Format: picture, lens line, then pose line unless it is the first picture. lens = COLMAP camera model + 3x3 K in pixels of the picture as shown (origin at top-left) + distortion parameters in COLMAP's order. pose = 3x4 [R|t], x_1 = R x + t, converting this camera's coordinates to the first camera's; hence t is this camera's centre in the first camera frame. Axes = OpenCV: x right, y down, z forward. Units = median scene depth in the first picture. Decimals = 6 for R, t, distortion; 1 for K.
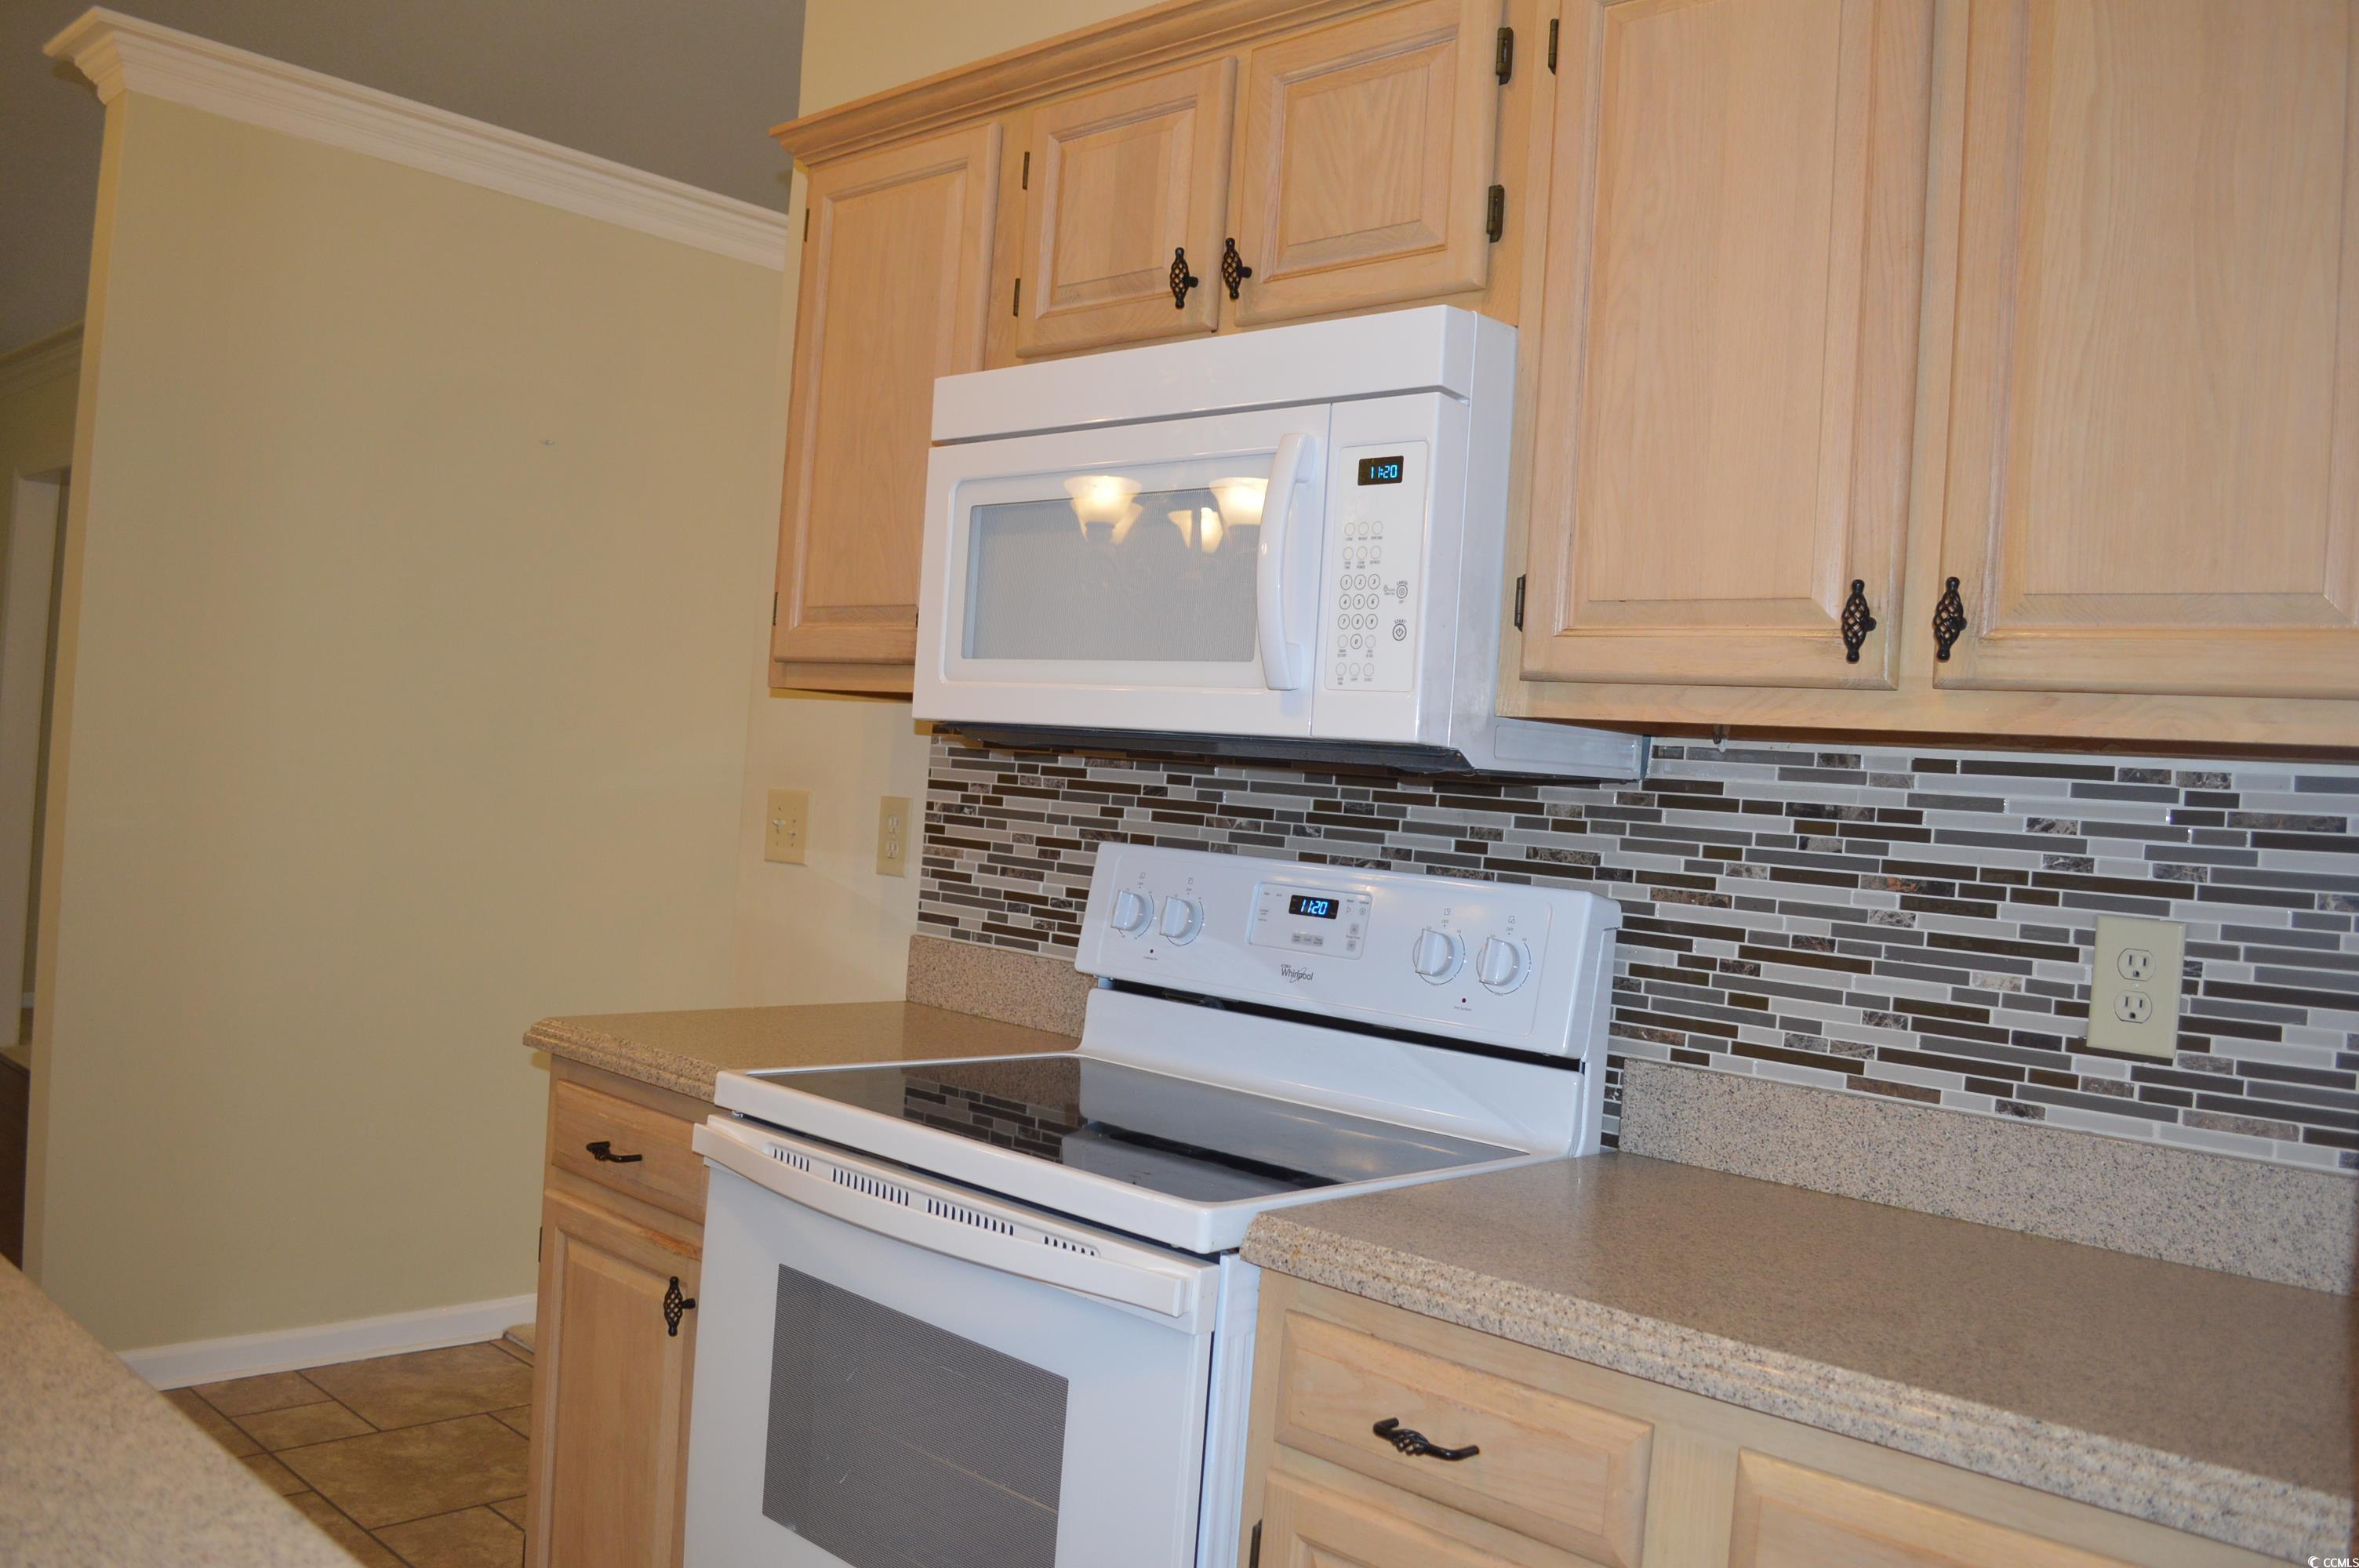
lens RADIAL K [[1892.9, 0, 1186.7], [0, 1892.9, 780.1], [0, 0, 1]] dist [-0.079696, 0.008752]
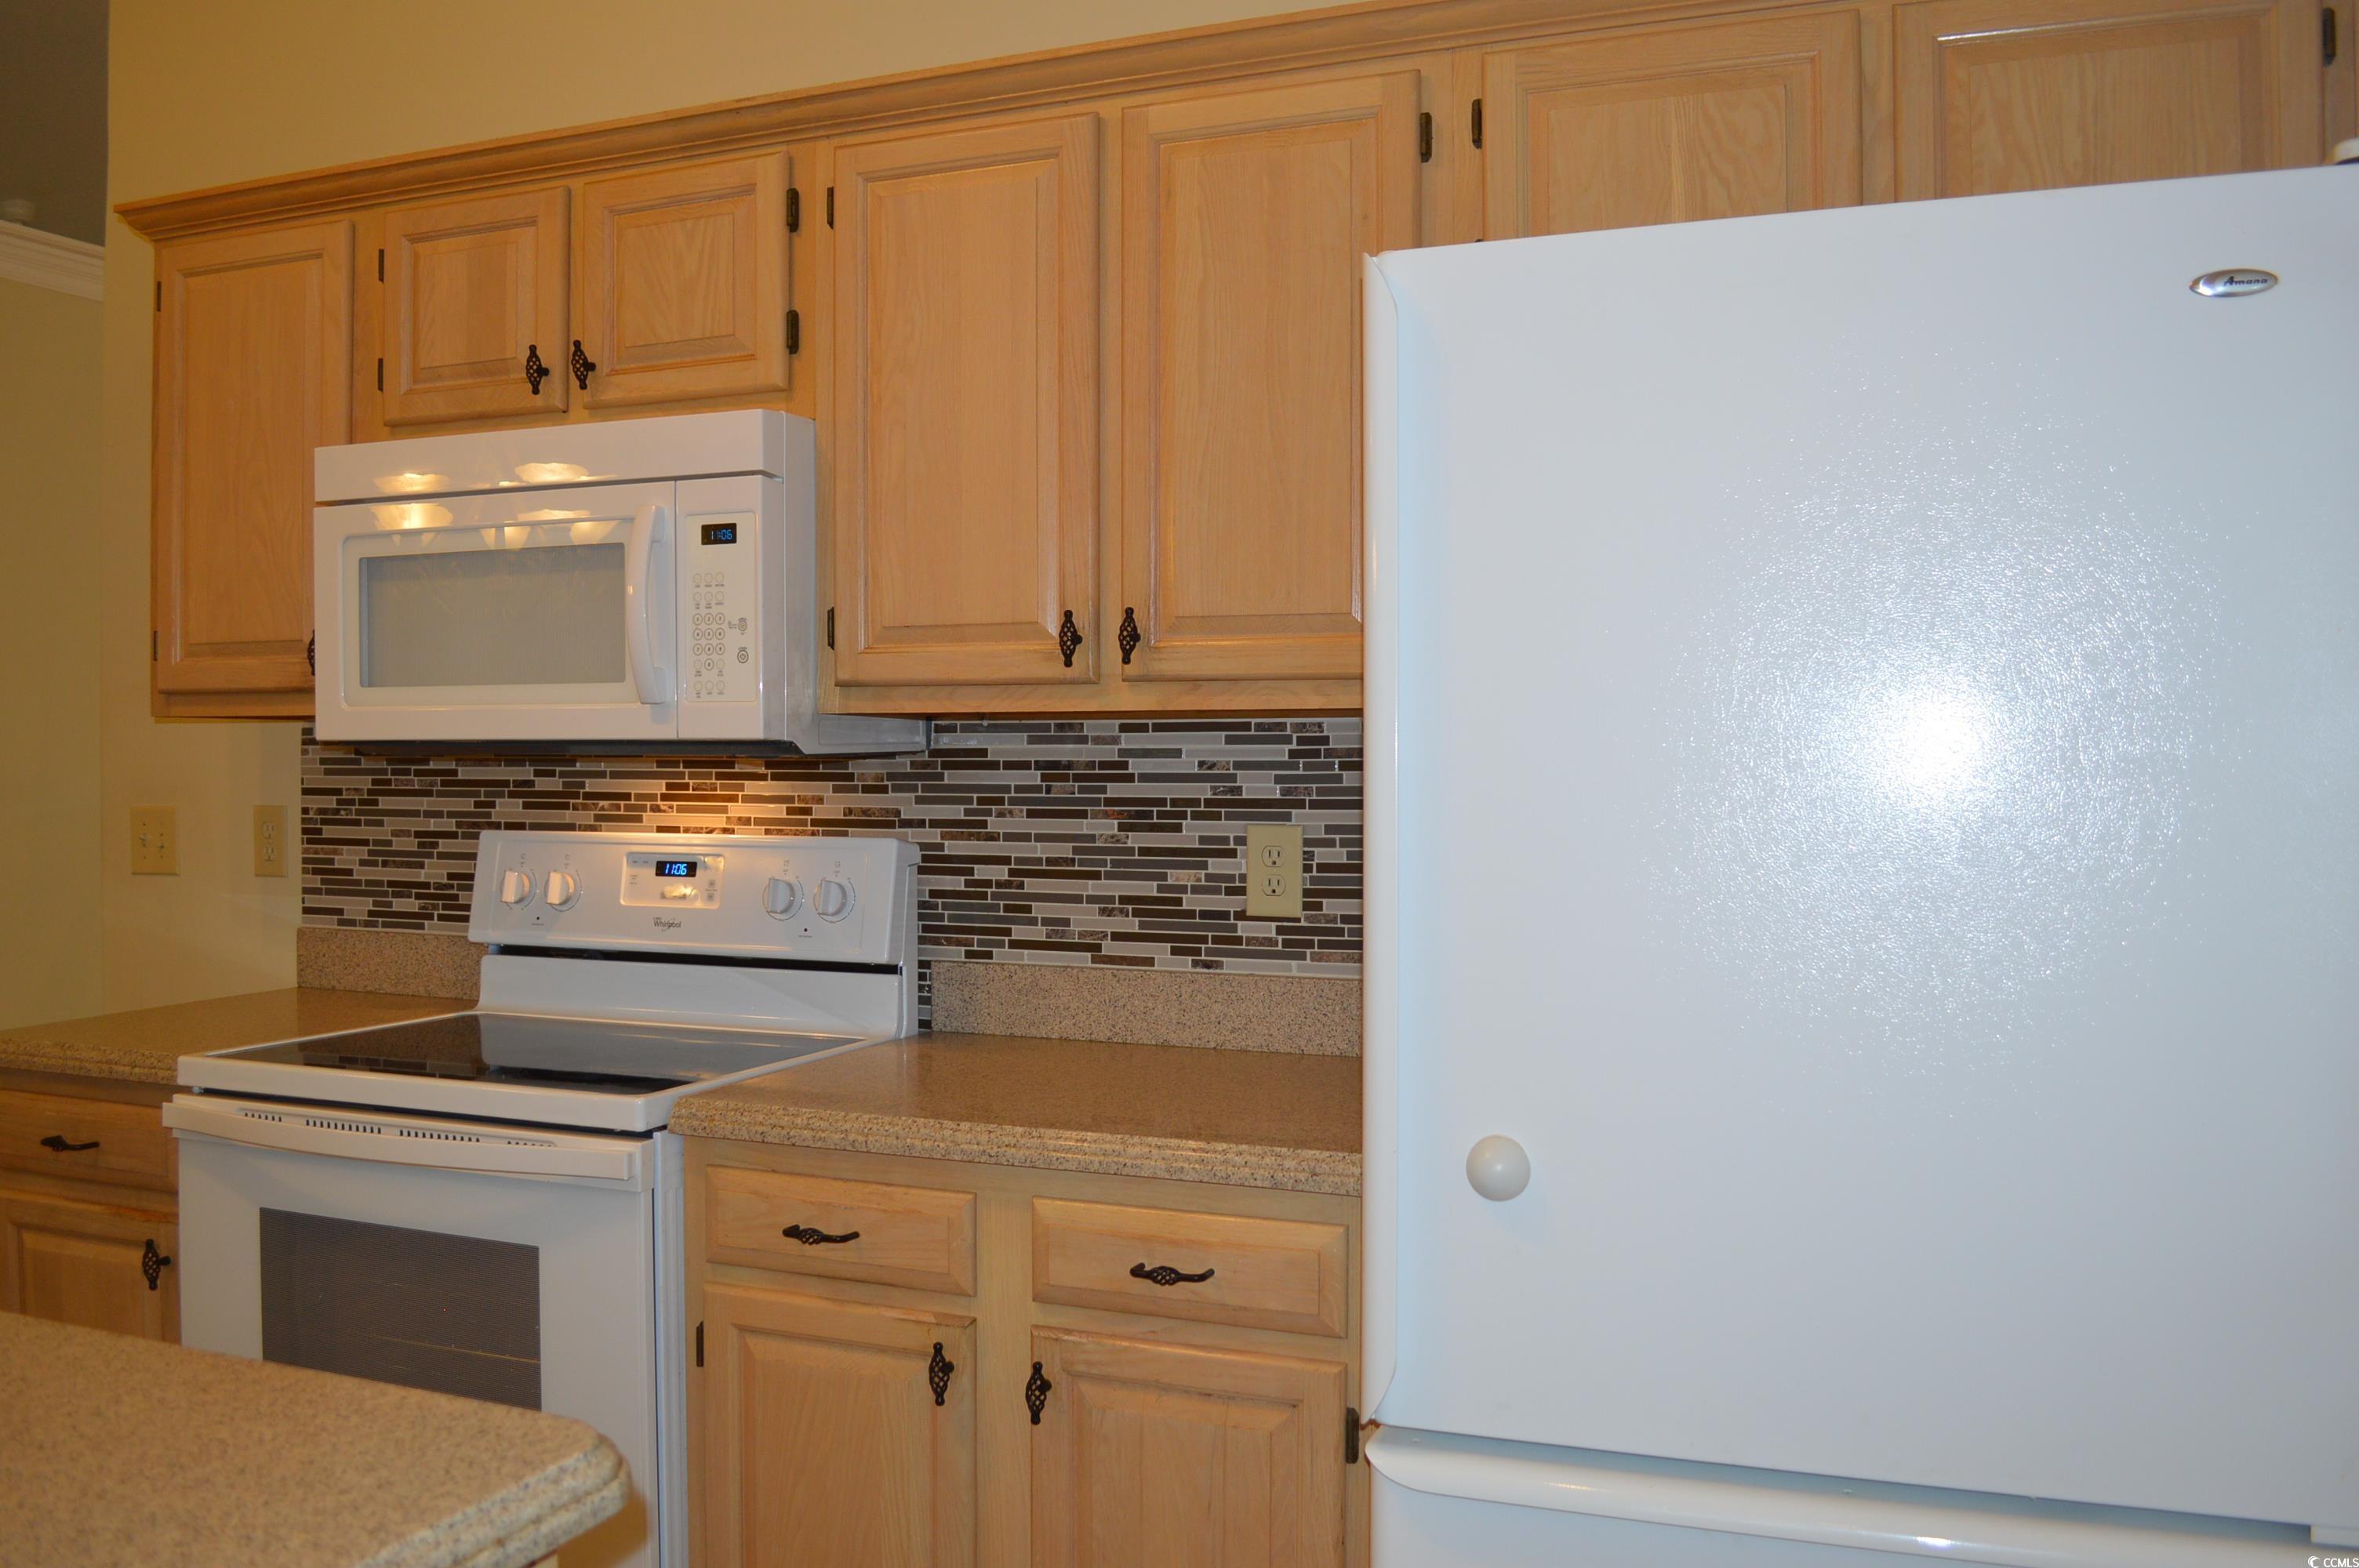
lens RADIAL K [[1892.9, 0, 1186.7], [0, 1892.9, 780.1], [0, 0, 1]] dist [-0.079696, 0.008752]
pose [[0.926116, -0.077464, 0.369199, -0.087264], [0.066384, 0.996883, 0.042640, -0.025501], [-0.371351, -0.014981, 0.928372, -0.320720]]
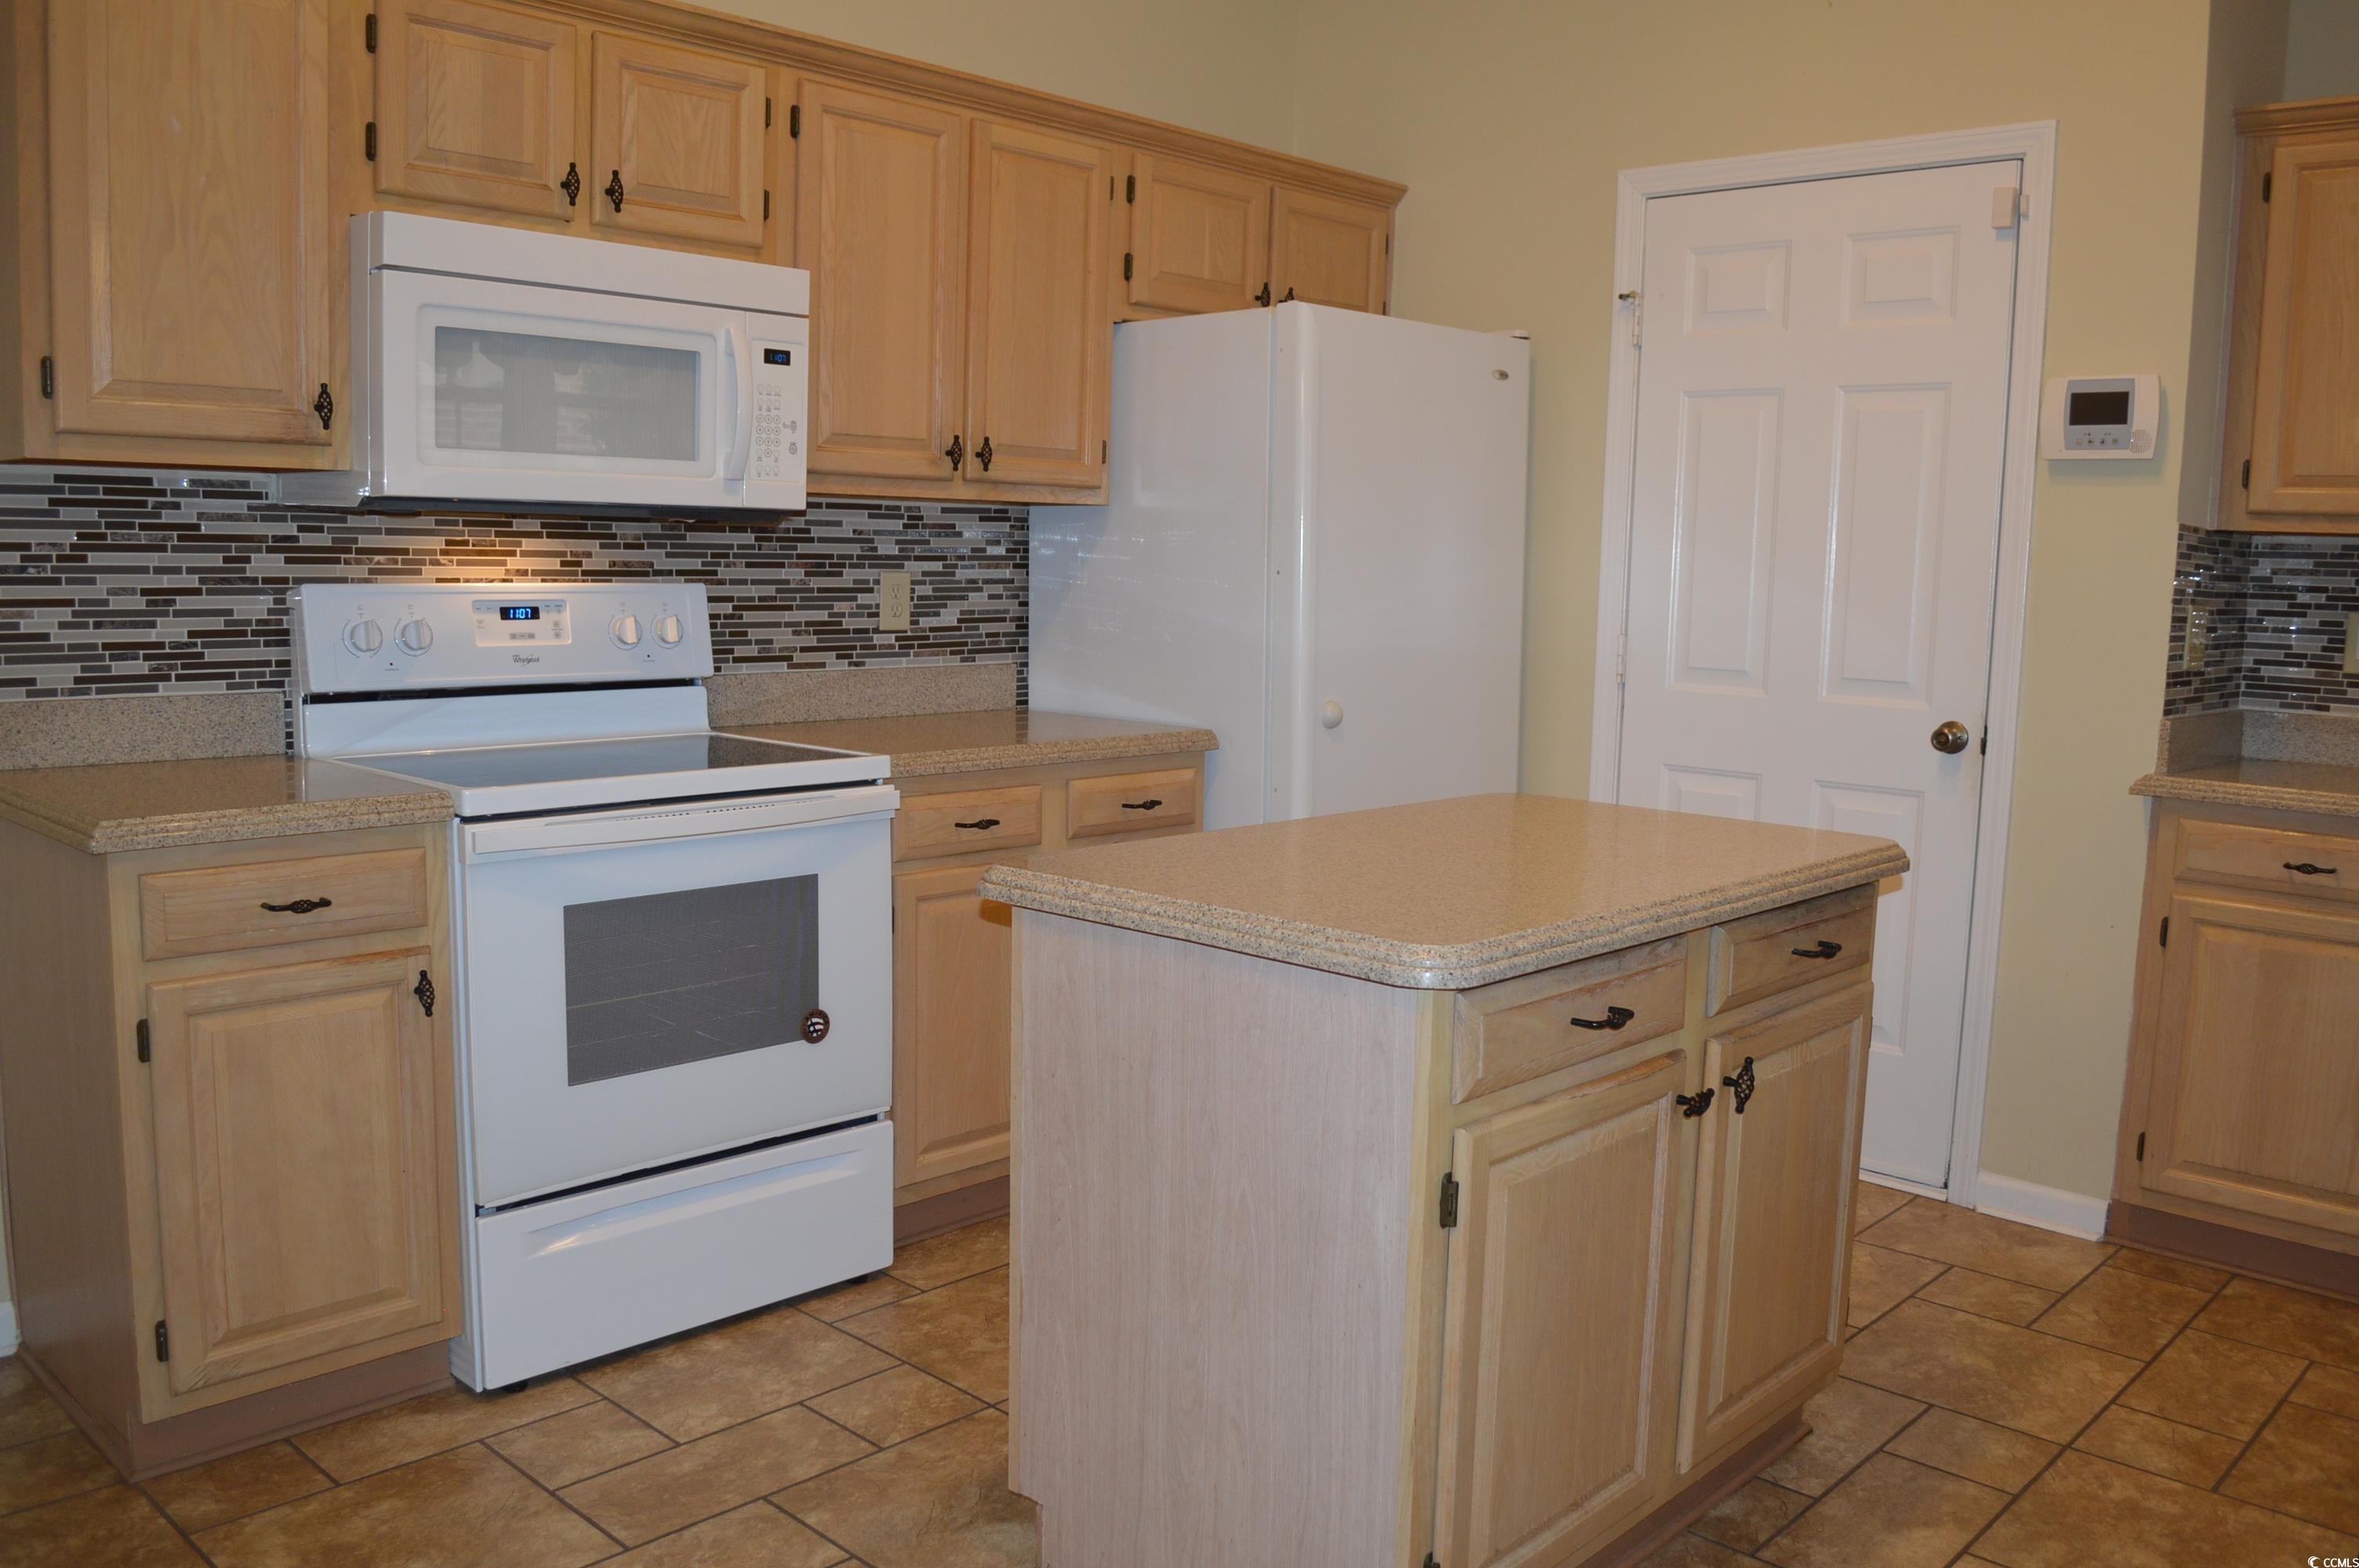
lens RADIAL K [[1892.9, 0, 1186.7], [0, 1892.9, 780.1], [0, 0, 1]] dist [-0.079696, 0.008752]
pose [[-0.000987, -0.192879, 0.981222, -1.618810], [-0.026653, 0.980879, 0.192785, -0.116618], [-0.999644, -0.025962, -0.006109, 0.575286]]
